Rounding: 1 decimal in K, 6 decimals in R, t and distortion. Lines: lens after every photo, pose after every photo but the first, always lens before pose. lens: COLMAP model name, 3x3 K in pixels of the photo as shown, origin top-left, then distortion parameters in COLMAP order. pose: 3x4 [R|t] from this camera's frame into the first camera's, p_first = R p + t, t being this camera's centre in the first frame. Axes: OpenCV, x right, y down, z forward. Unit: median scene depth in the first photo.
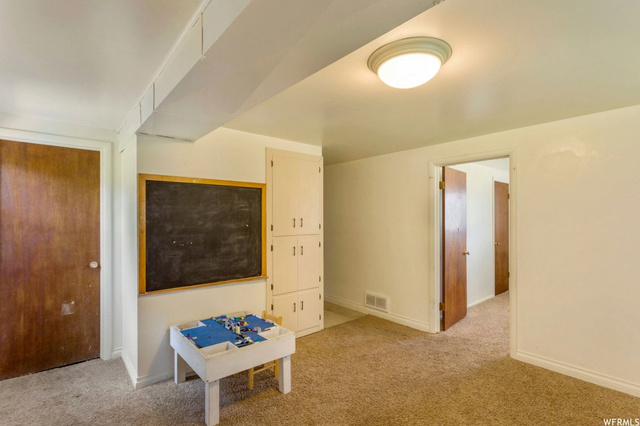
lens RADIAL K [[308.2, 0, 320.0], [0, 308.2, 218.8], [0, 0, 1]] dist [0.003353, 0.001782]
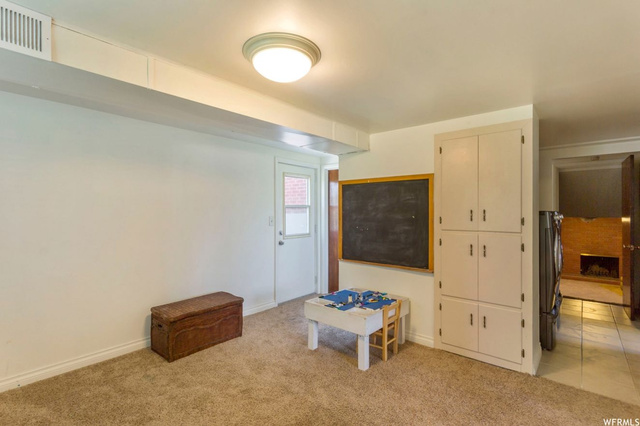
lens RADIAL K [[308.2, 0, 320.2], [0, 308.2, 210.9], [0, 0, 1]] dist [0.003353, 0.001782]
pose [[0.144517, -0.000772, -0.989502, 0.760542], [-0.001701, 0.999998, -0.001029, 0.003250], [0.989501, 0.001832, 0.144515, 0.556850]]
